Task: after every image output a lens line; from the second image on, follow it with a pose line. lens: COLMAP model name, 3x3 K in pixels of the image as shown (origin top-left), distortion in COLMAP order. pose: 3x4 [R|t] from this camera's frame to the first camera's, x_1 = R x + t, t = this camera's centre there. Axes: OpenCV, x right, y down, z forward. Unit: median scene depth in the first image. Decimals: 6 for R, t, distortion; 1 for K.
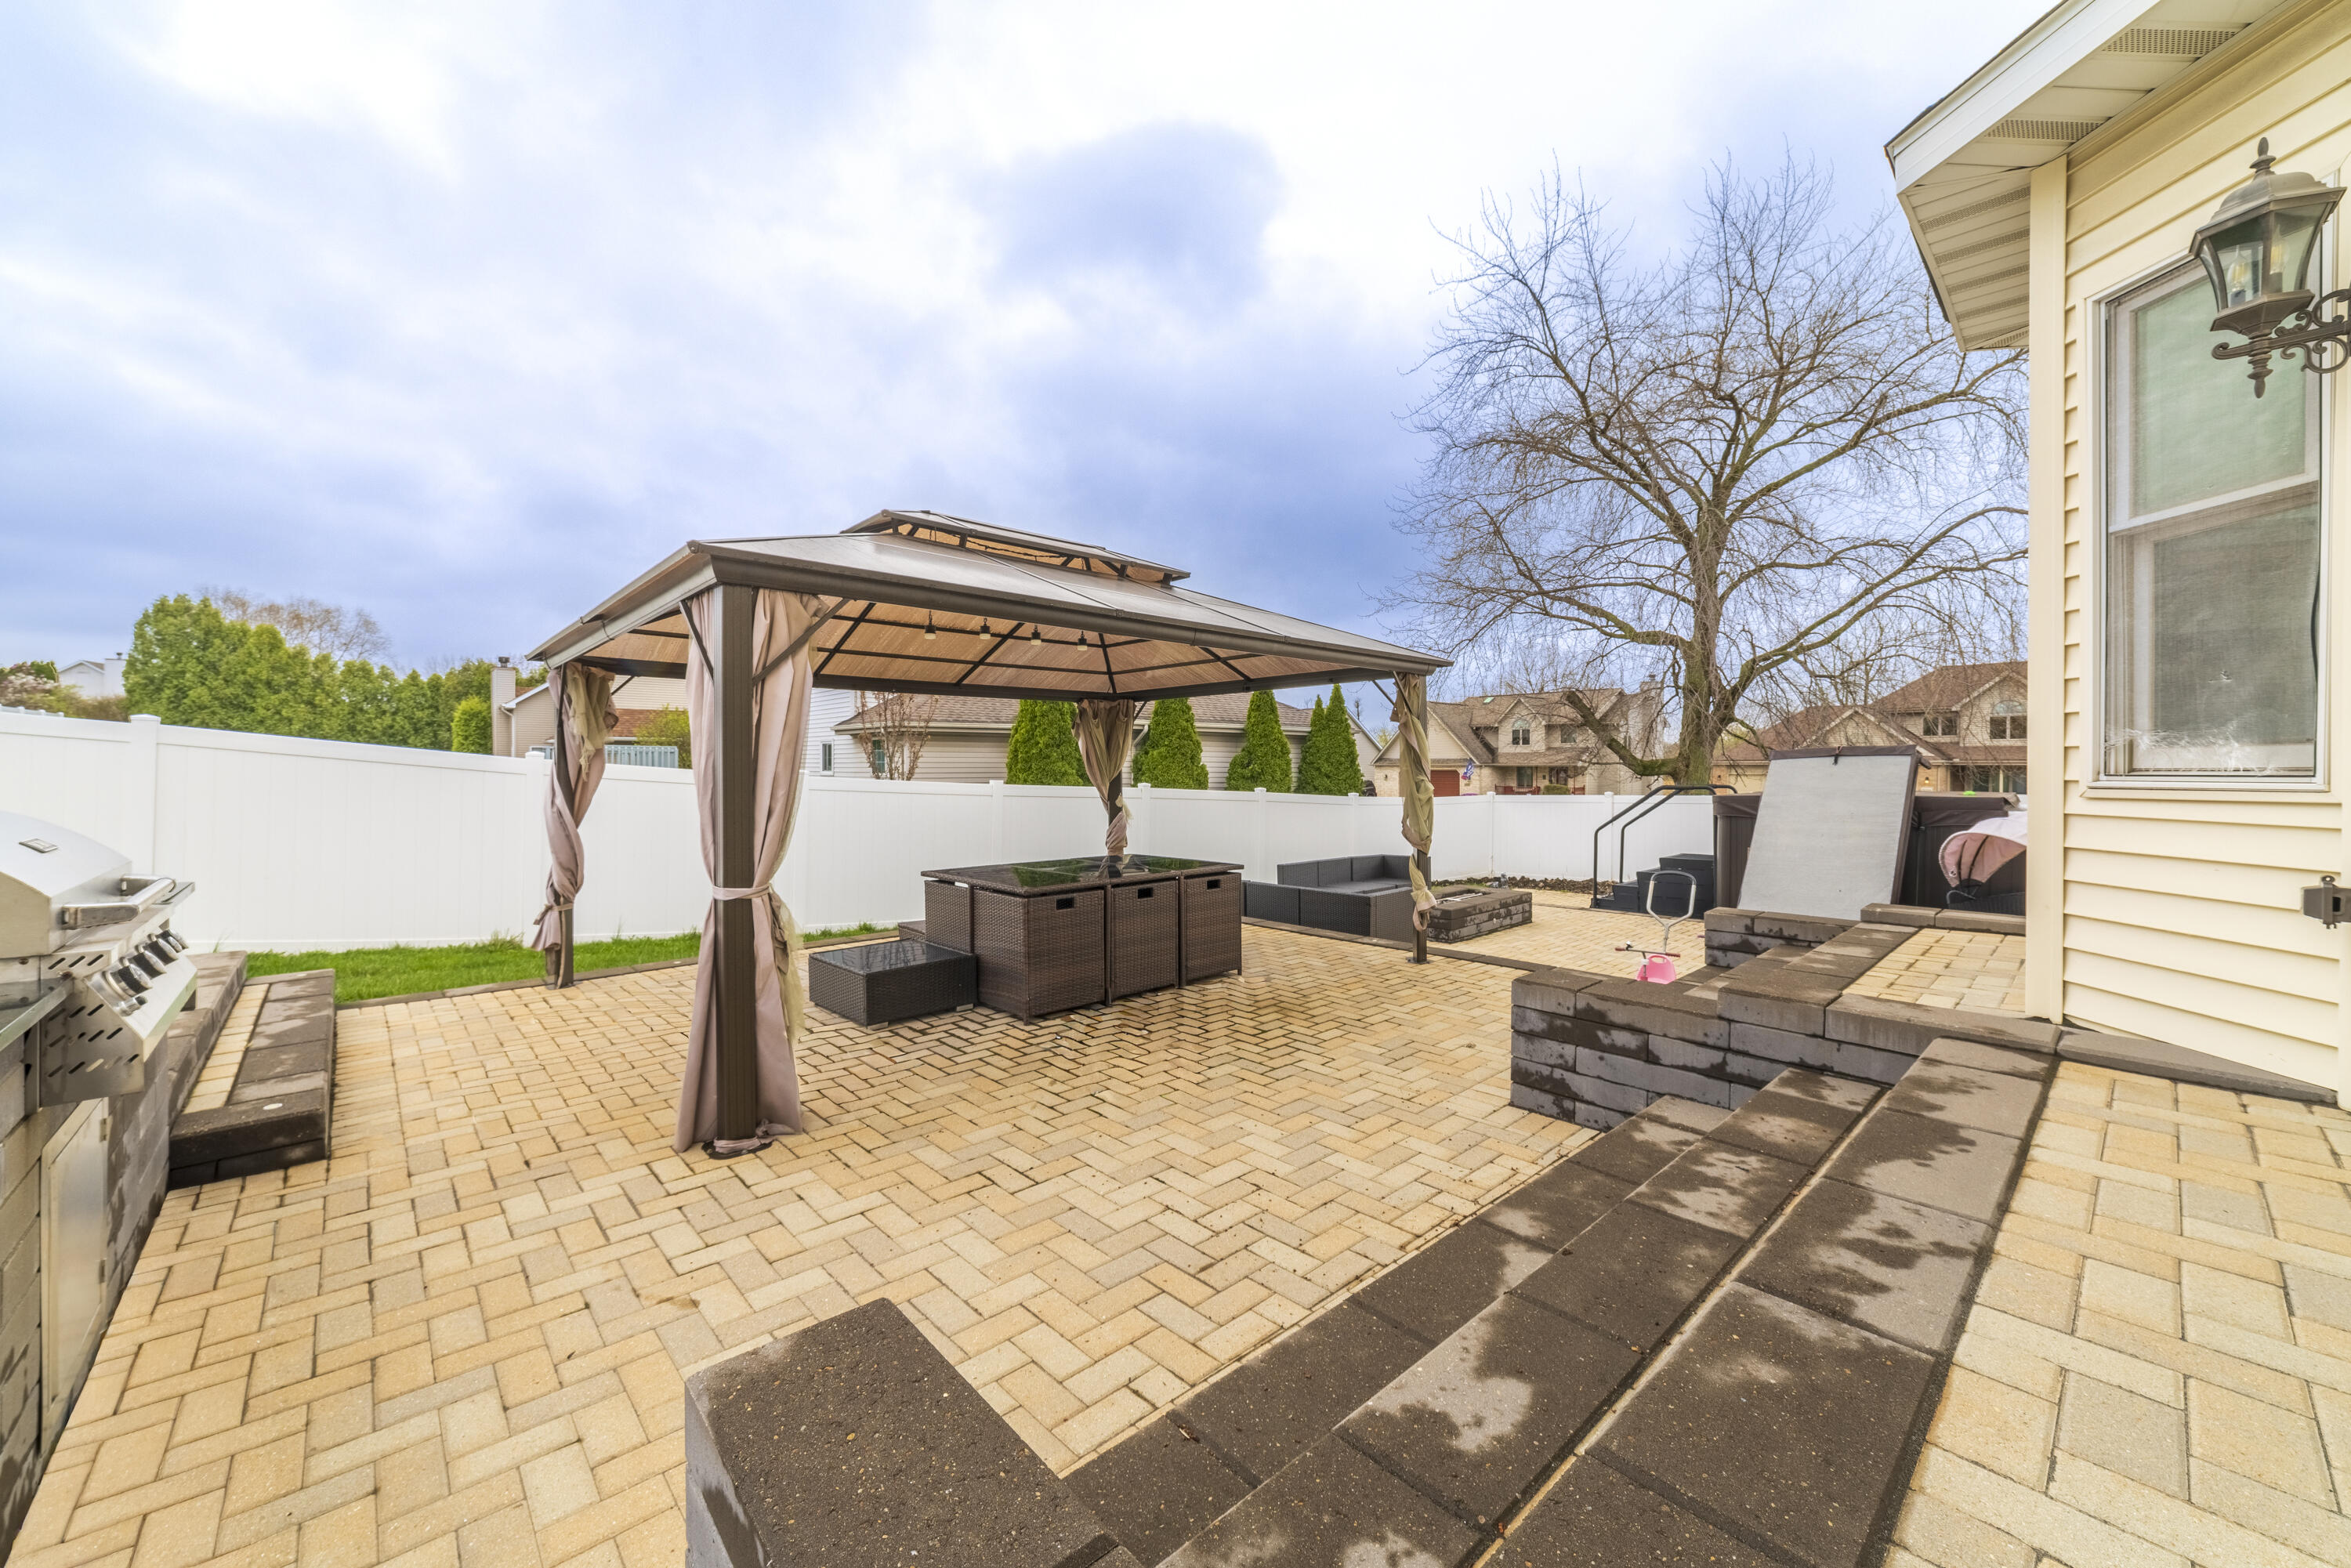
lens RADIAL K [[905.7, 0, 1161.4], [0, 905.7, 760.0], [0, 0, 1]] dist [-0.003094, 0.000350]
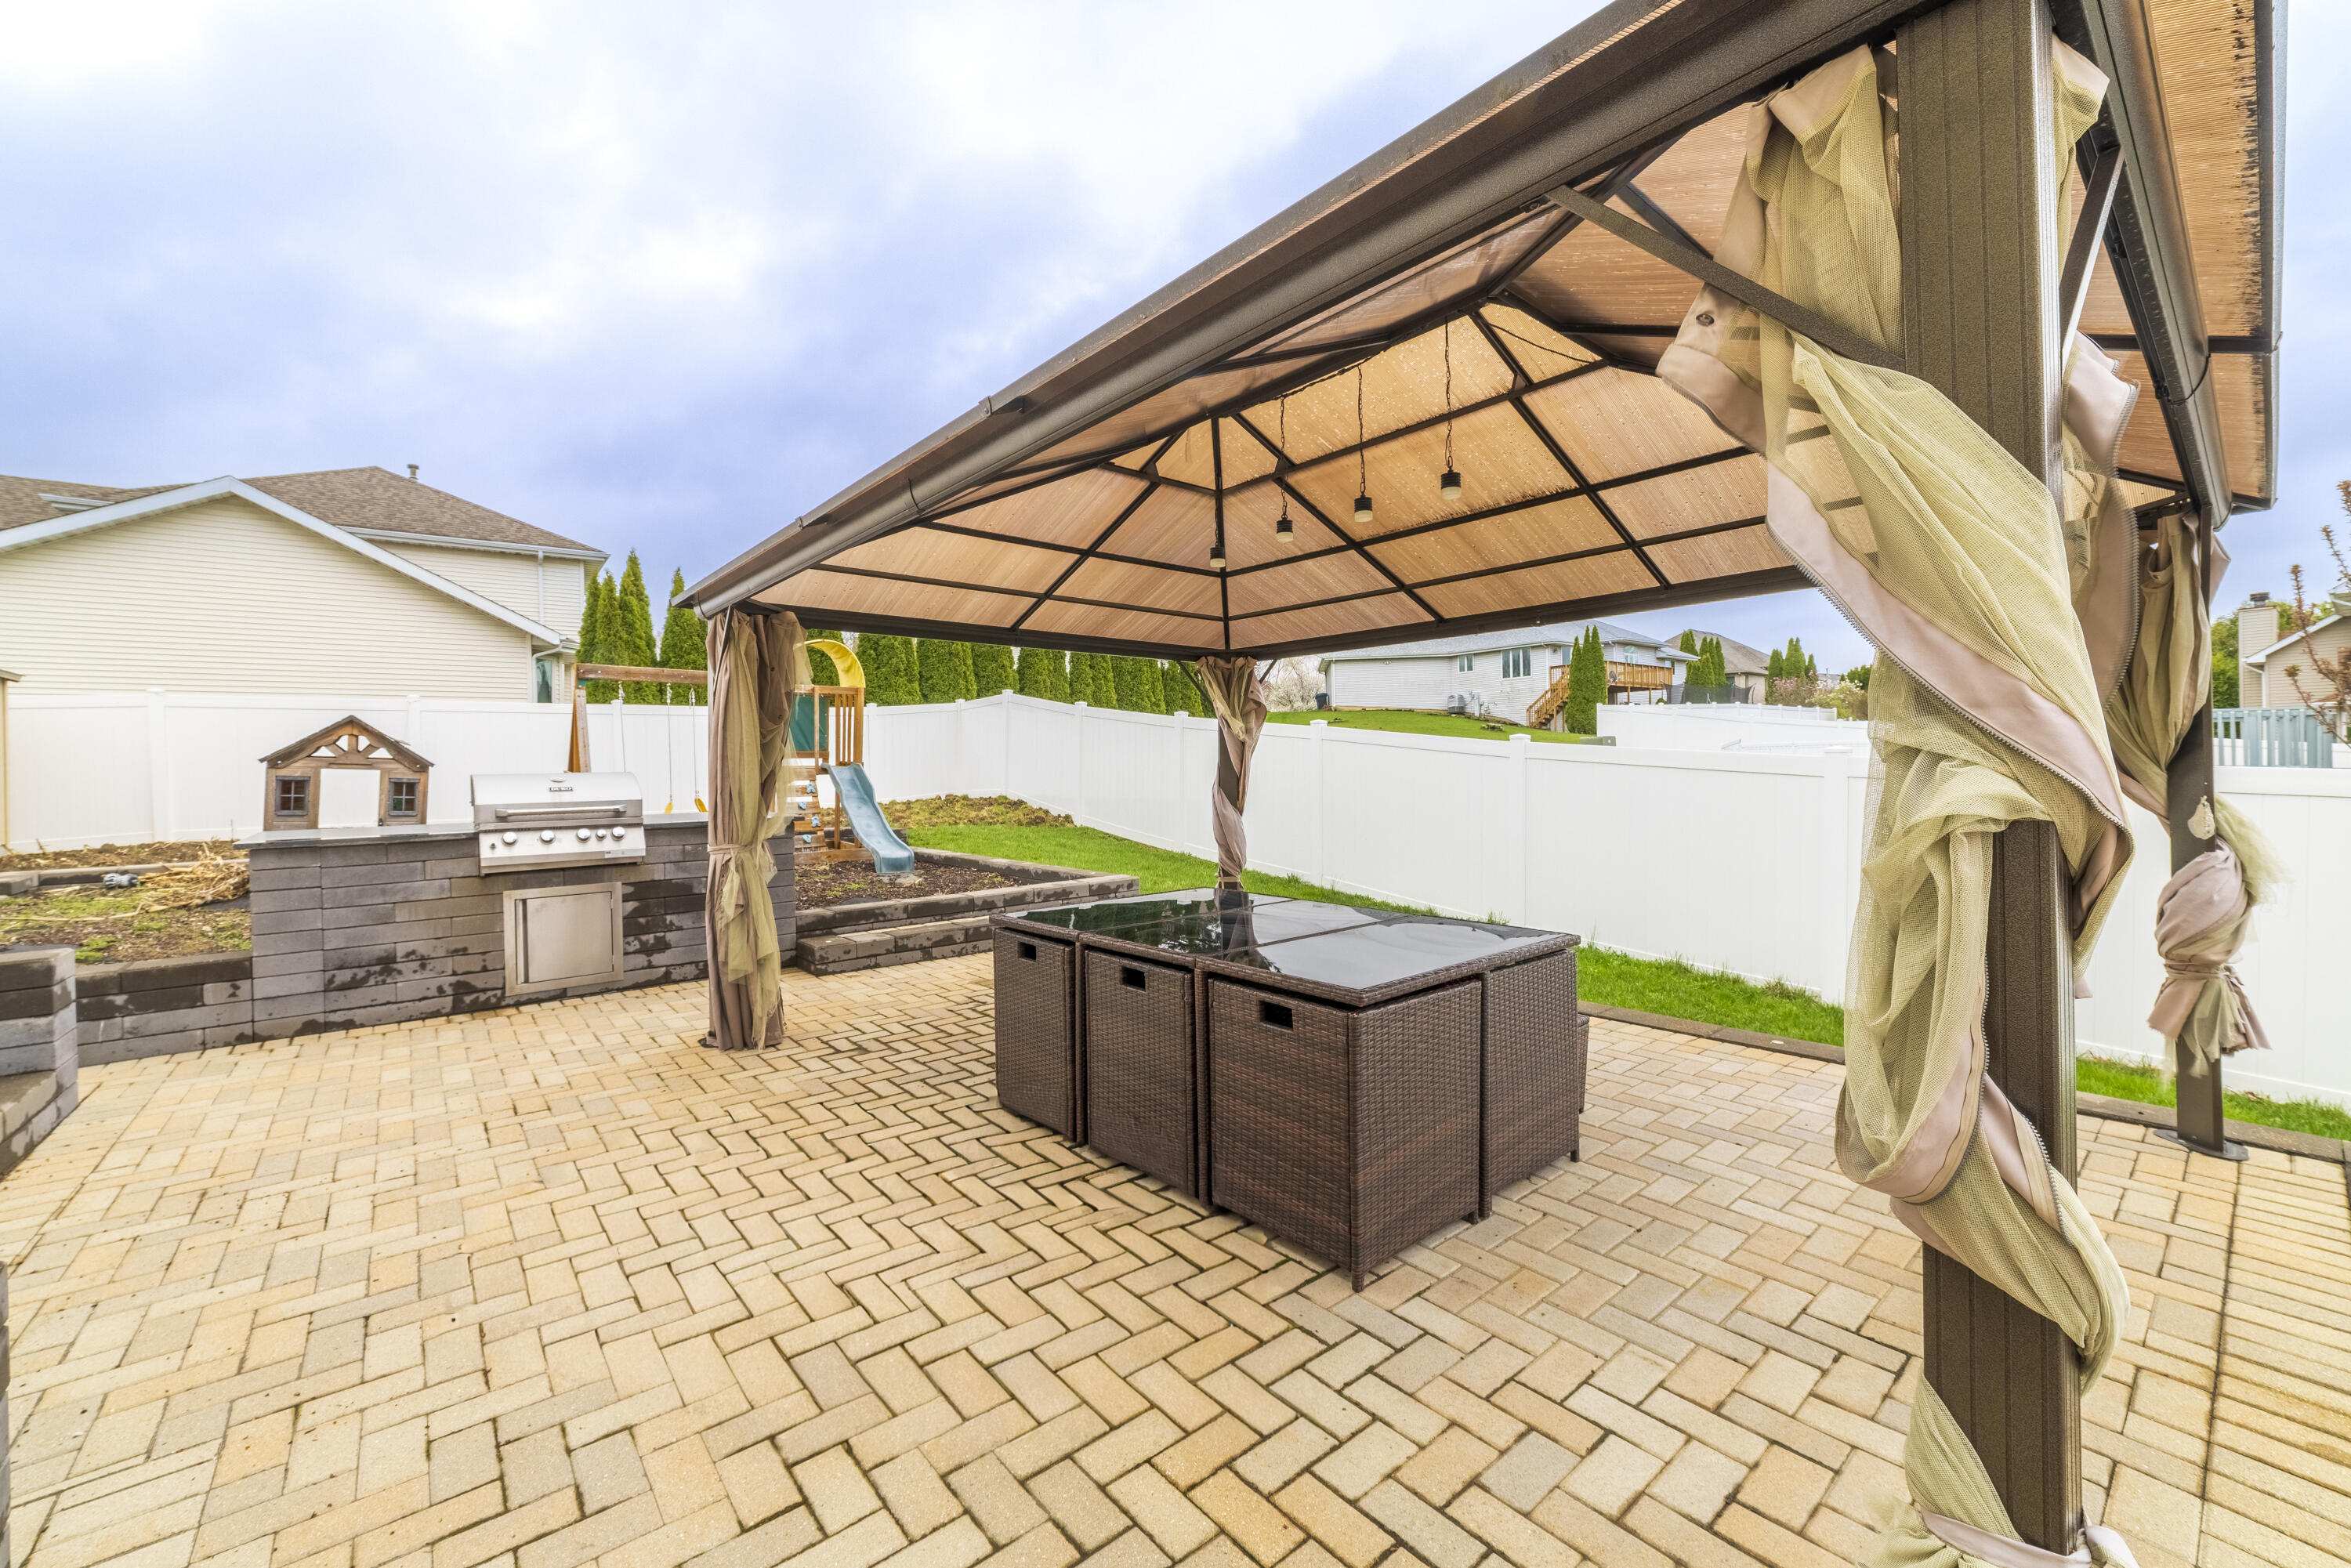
lens RADIAL K [[936.8, 0, 1145.7], [0, 936.8, 775.9], [0, 0, 1]] dist [-0.022022, 0.007735]
pose [[-0.065879, 0.010989, -0.997767, 0.151308], [0.024909, 0.999646, 0.009365, 0.007666], [0.997517, -0.024236, -0.066129, 0.306675]]
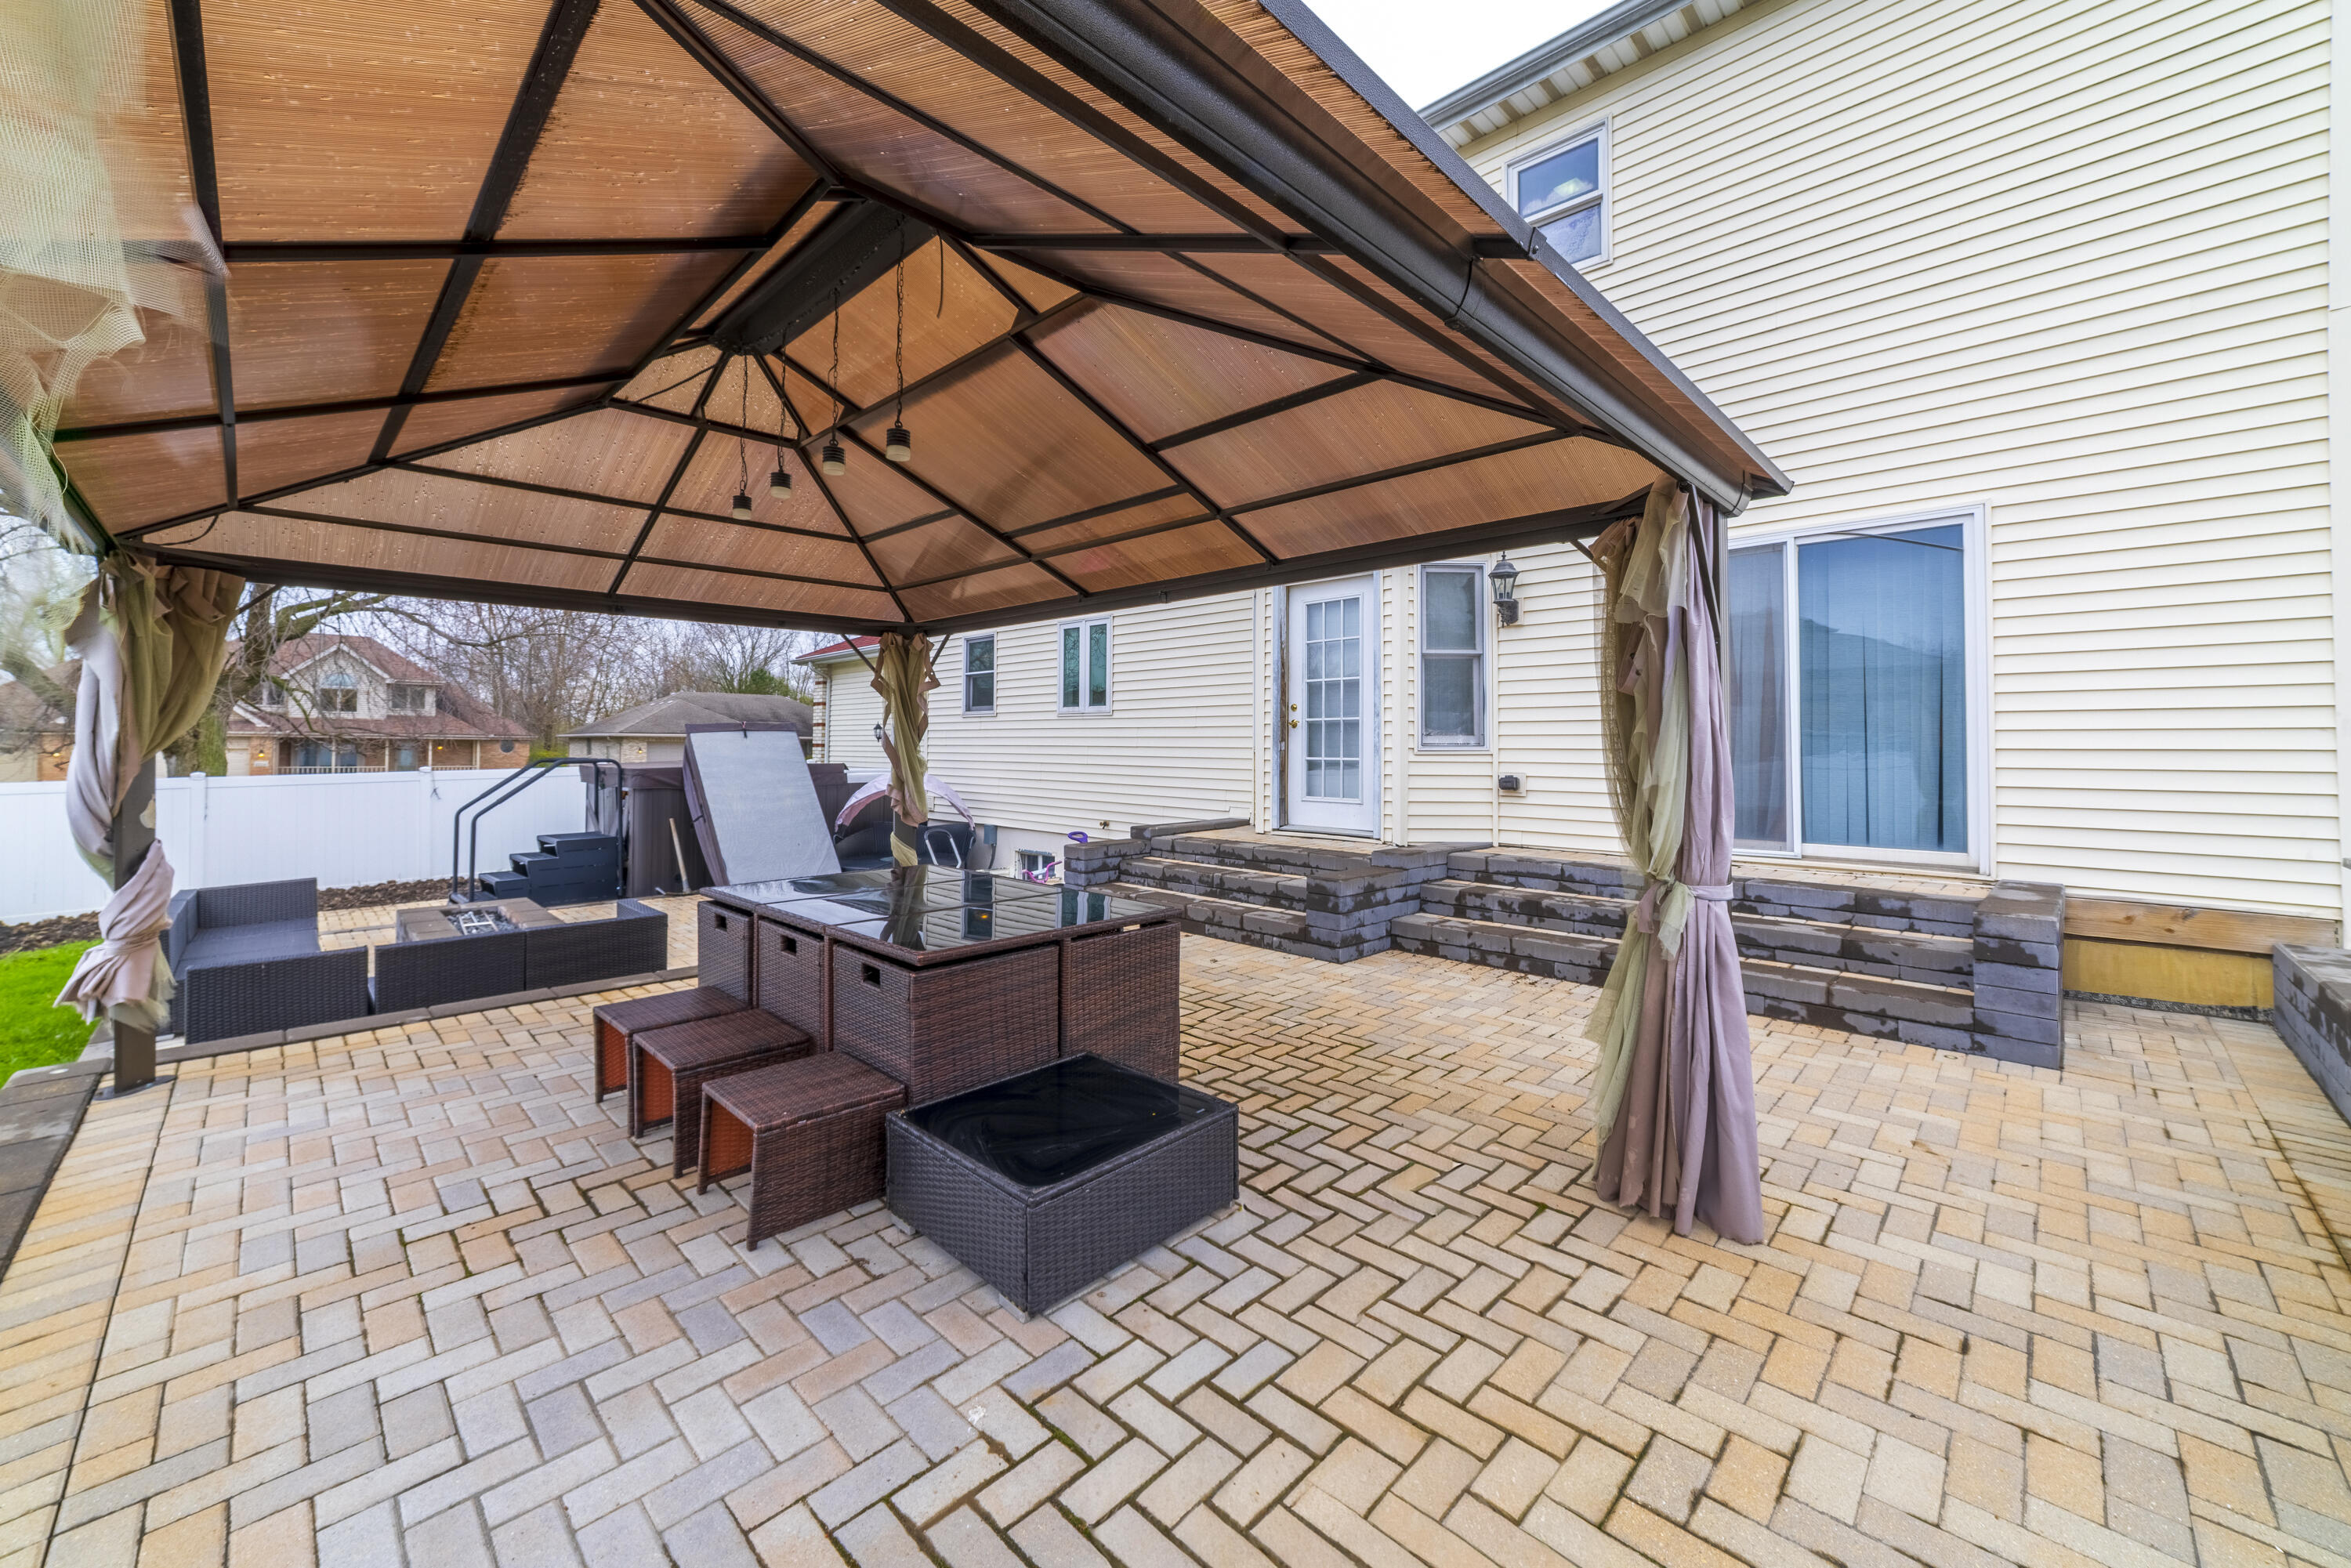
lens RADIAL K [[907.8, 0, 1169.9], [0, 907.8, 738.1], [0, 0, 1]] dist [-0.024790, 0.007980]
pose [[-0.056998, 0.008772, 0.998336, -0.223029], [-0.014566, 0.999848, -0.009616, 0.004761], [-0.998268, -0.015090, -0.056861, 0.274415]]
